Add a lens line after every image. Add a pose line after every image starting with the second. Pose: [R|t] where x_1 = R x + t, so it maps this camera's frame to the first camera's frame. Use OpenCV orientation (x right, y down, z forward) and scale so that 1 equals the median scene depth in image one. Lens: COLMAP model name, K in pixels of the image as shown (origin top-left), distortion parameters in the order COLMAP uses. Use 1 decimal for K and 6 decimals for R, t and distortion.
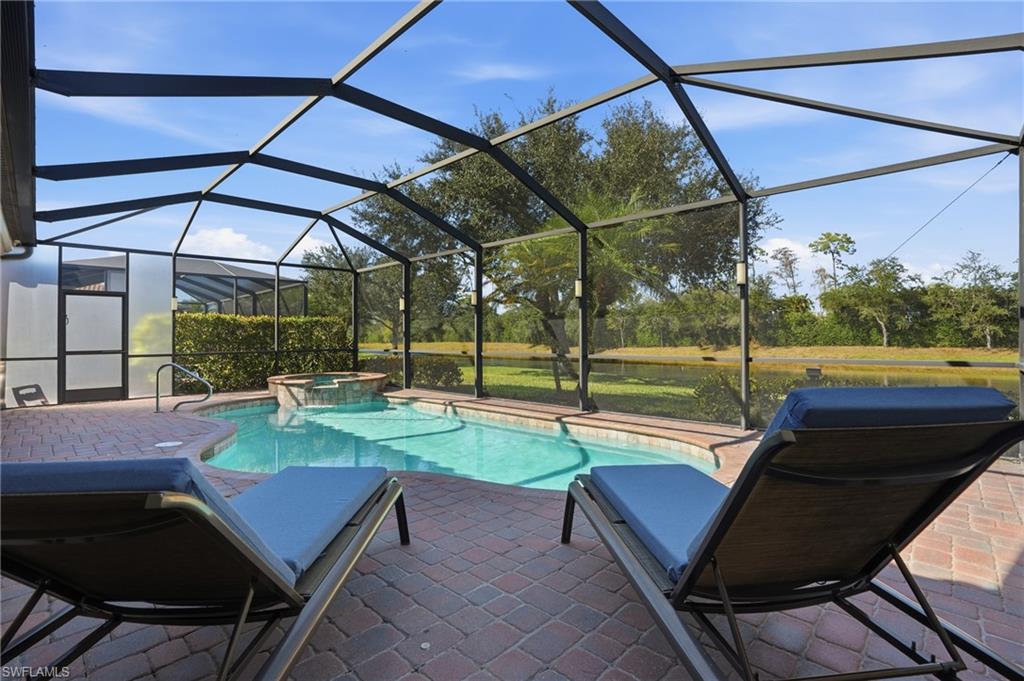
lens RADIAL K [[472.9, 0, 509.5], [0, 472.9, 335.1], [0, 0, 1]] dist [-0.050919, 0.010925]
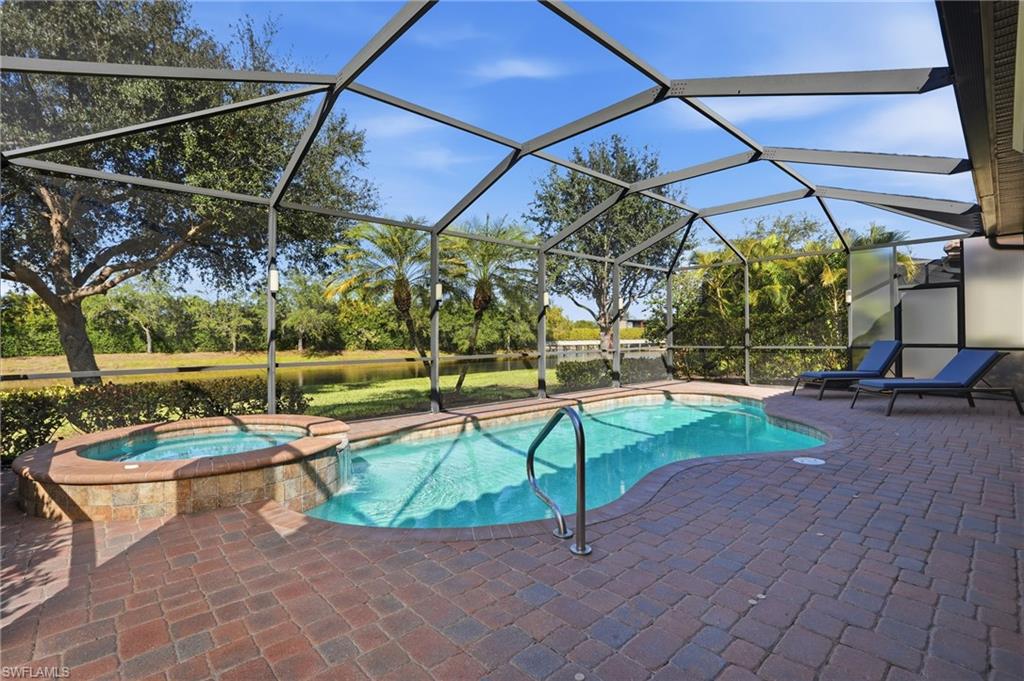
lens RADIAL K [[472.9, 0, 514.3], [0, 472.9, 335.0], [0, 0, 1]] dist [-0.050919, 0.010925]
pose [[0.084833, 0.007001, 0.996371, -0.143950], [0.010494, 0.999914, -0.007919, 0.001613], [-0.996340, 0.011128, 0.084752, 0.134896]]
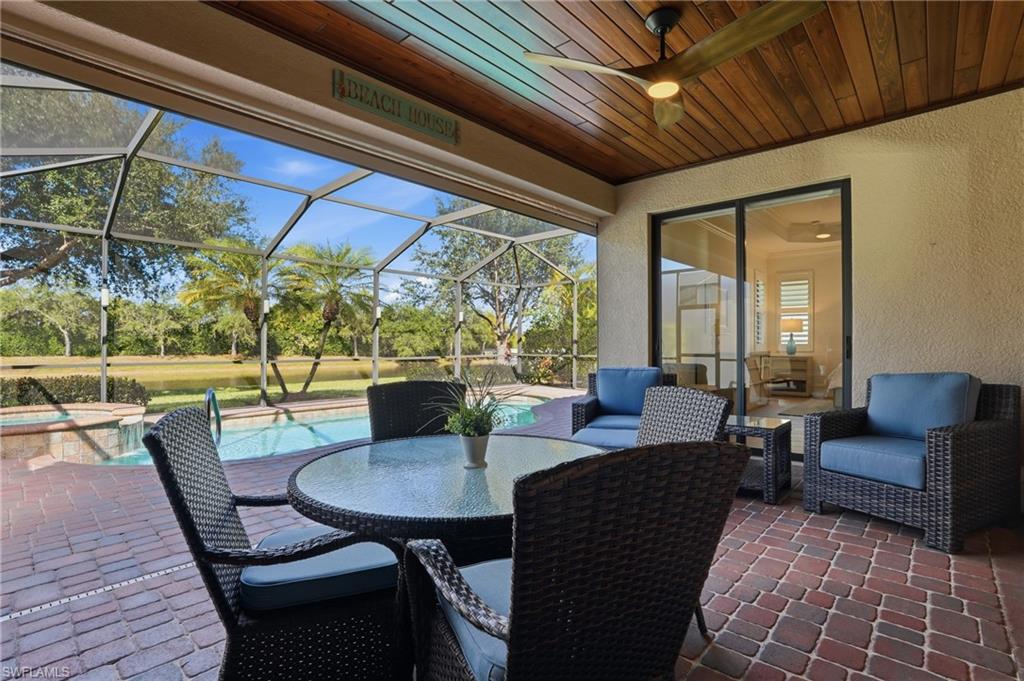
lens RADIAL K [[472.9, 0, 509.9], [0, 472.9, 346.7], [0, 0, 1]] dist [-0.050919, 0.010925]
pose [[-0.005010, -0.001146, 0.999987, -0.172785], [-0.002654, 0.999996, 0.001133, 0.001444], [-0.999984, -0.002648, -0.005013, 0.084198]]
